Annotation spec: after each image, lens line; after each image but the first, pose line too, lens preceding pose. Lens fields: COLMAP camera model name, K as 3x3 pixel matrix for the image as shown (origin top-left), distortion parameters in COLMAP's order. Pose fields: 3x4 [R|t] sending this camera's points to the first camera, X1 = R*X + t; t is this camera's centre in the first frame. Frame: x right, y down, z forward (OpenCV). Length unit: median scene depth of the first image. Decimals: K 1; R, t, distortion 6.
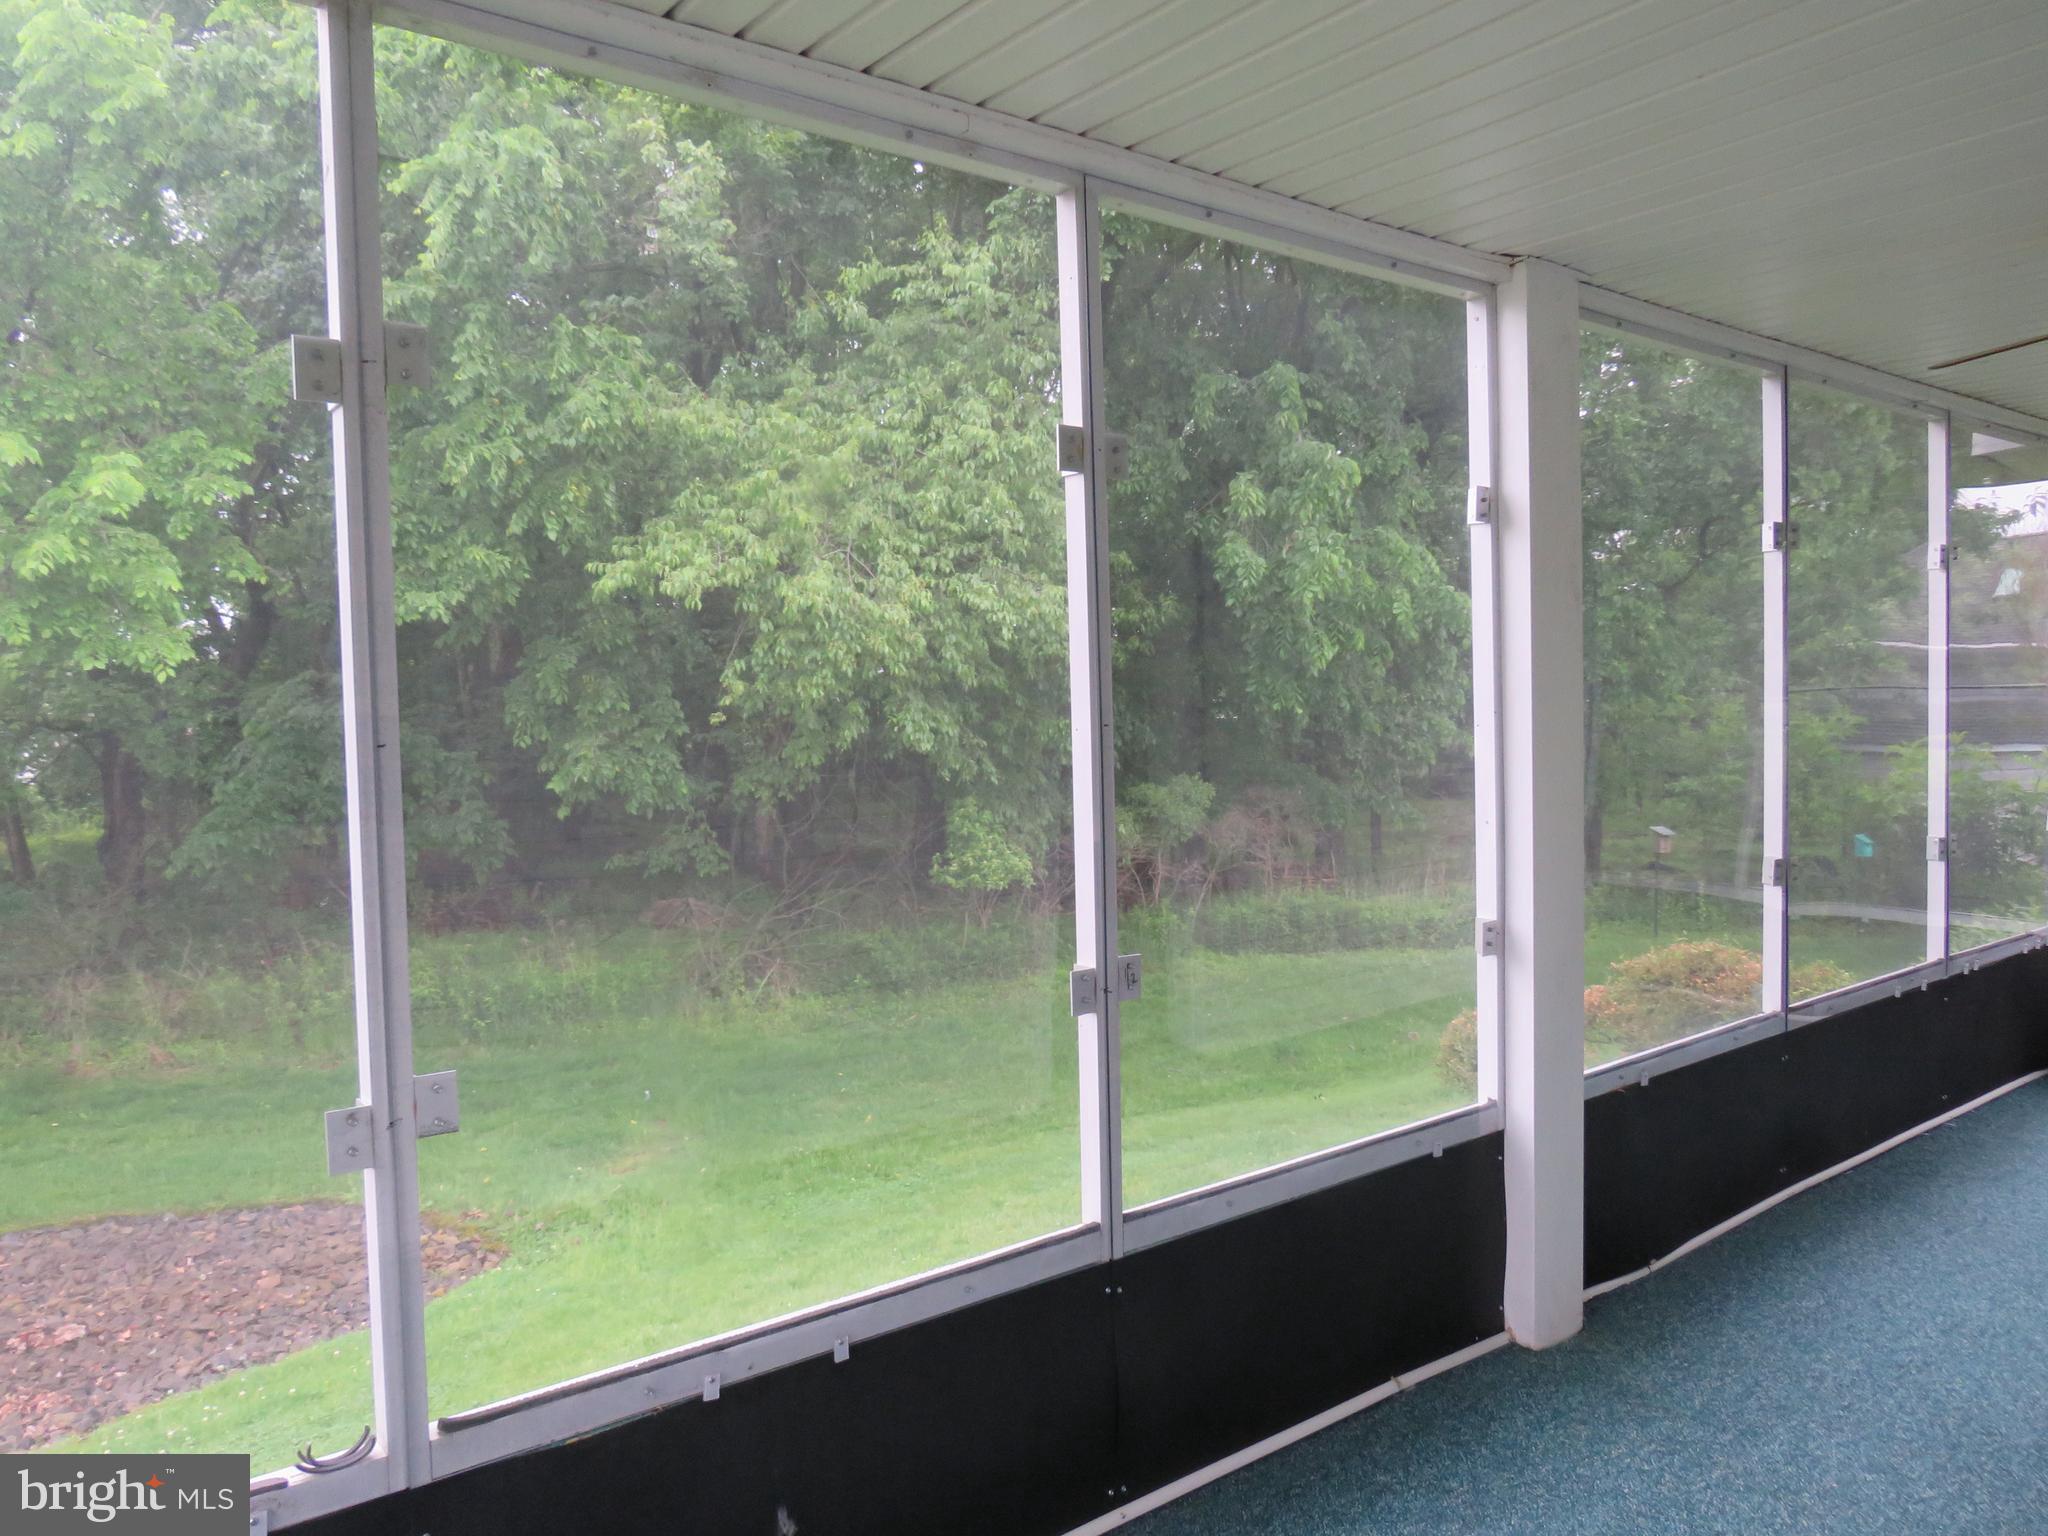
lens RADIAL K [[1454.5, 0, 1008.7], [0, 1454.5, 768.3], [0, 0, 1]] dist [-0.034421, 0.027248]
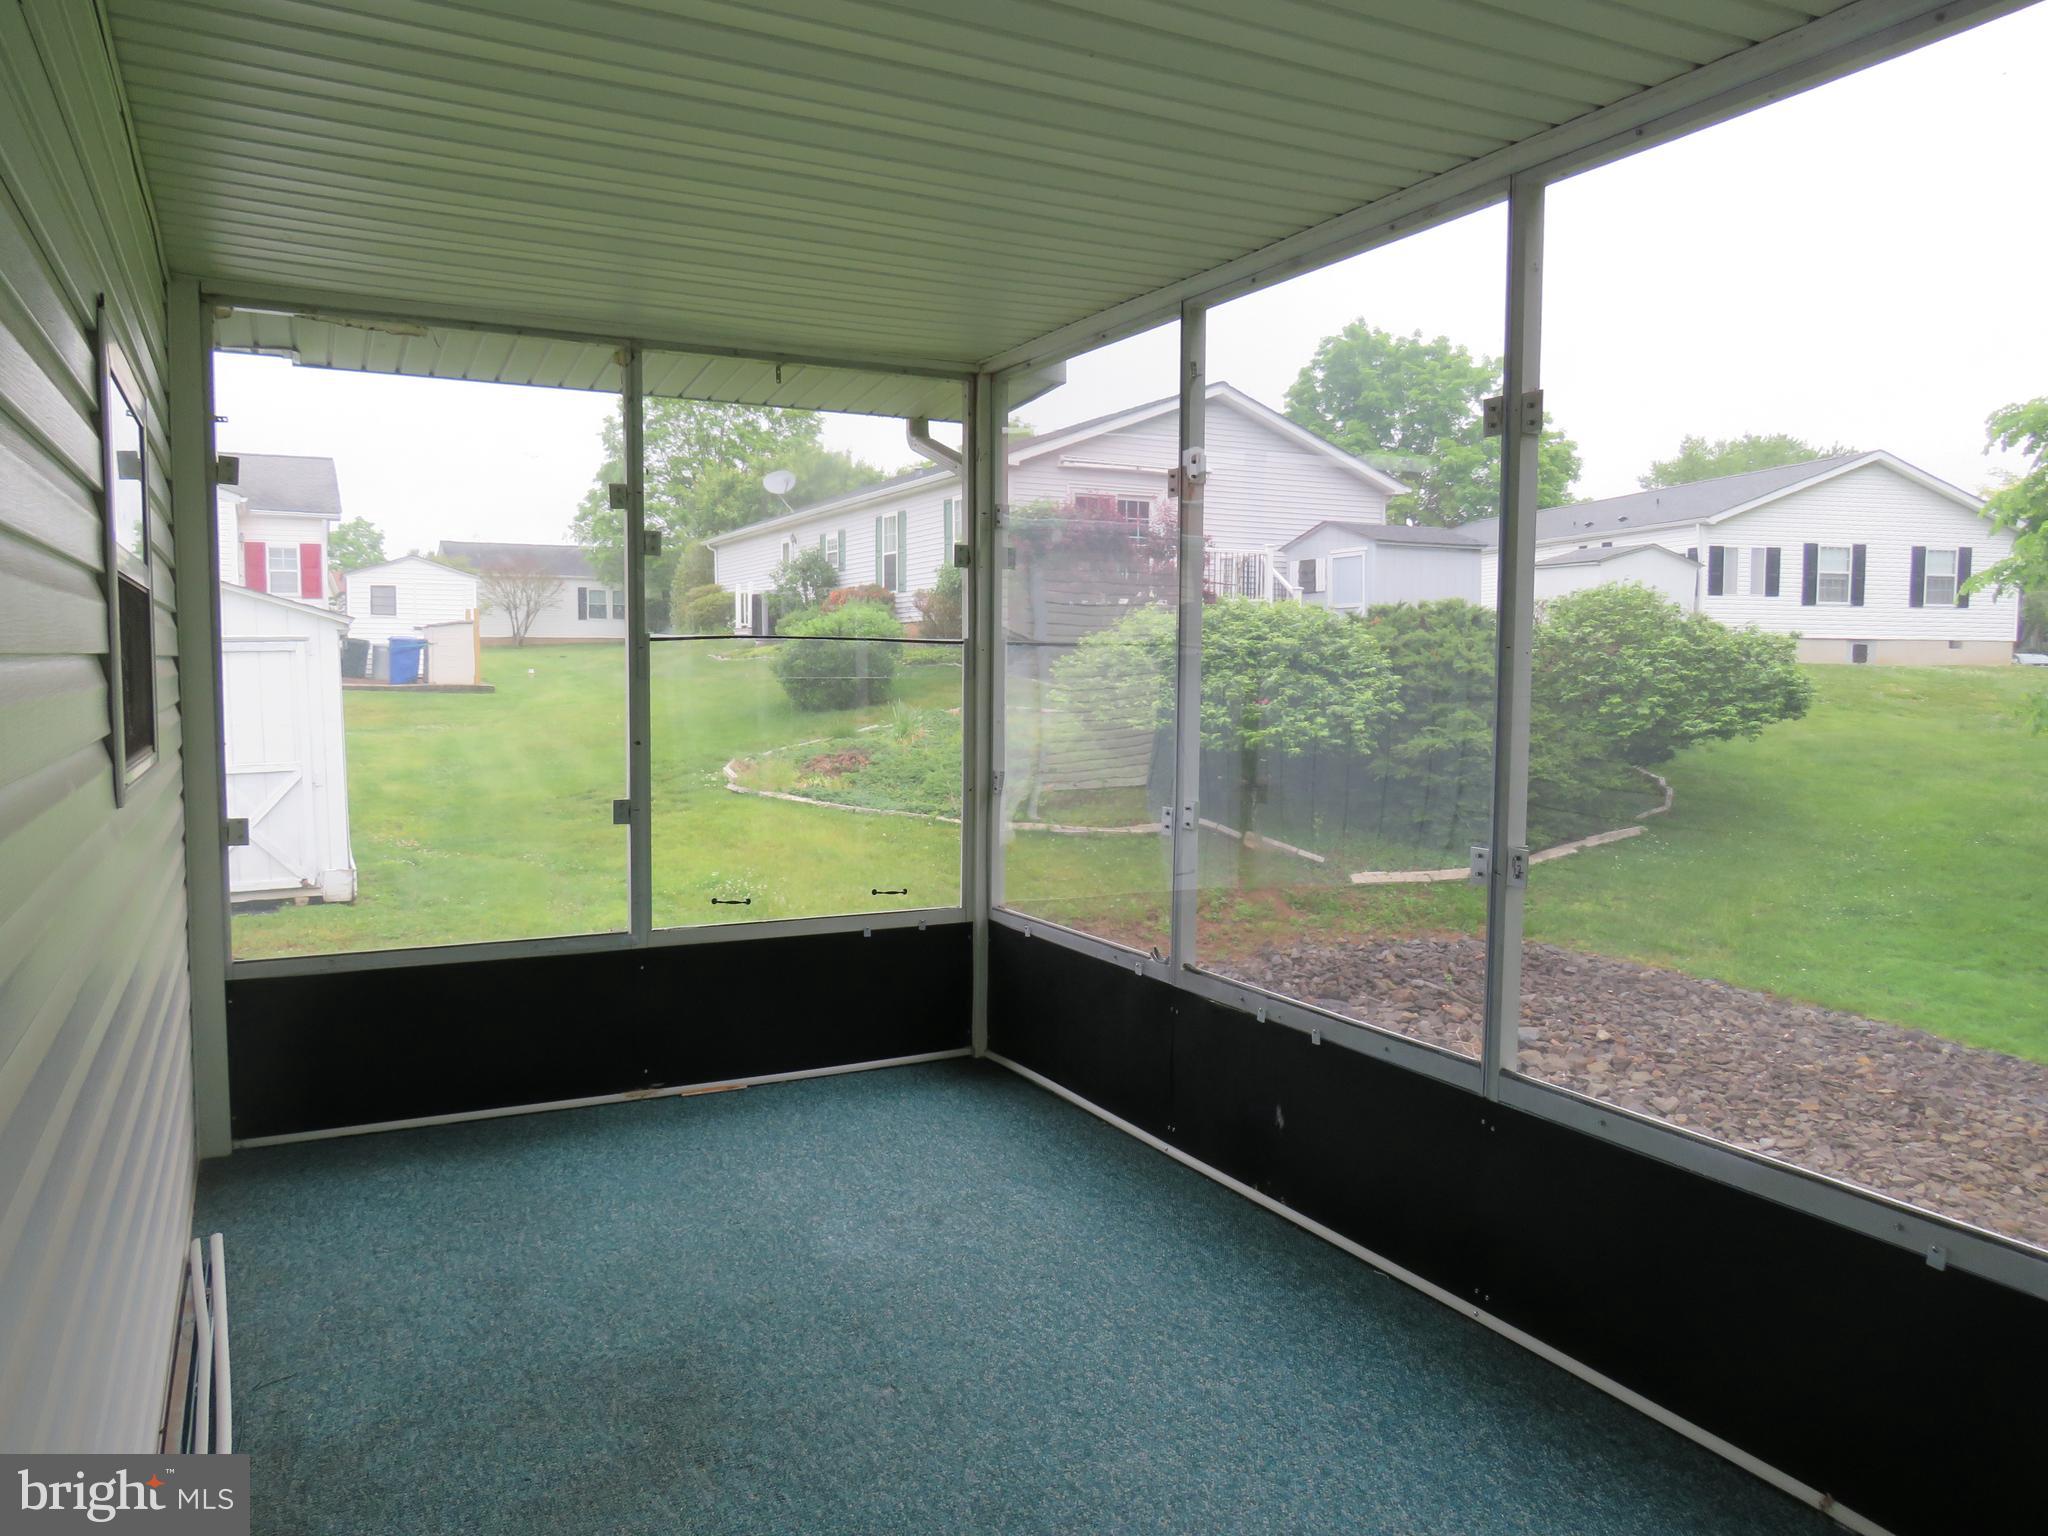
lens RADIAL K [[1454.5, 0, 1008.7], [0, 1454.5, 768.3], [0, 0, 1]] dist [-0.034421, 0.027248]
pose [[-0.182763, 0.092261, -0.978818, 1.270454], [-0.044047, 0.993819, 0.101899, -0.031993], [0.982170, 0.061737, -0.177570, 0.806978]]
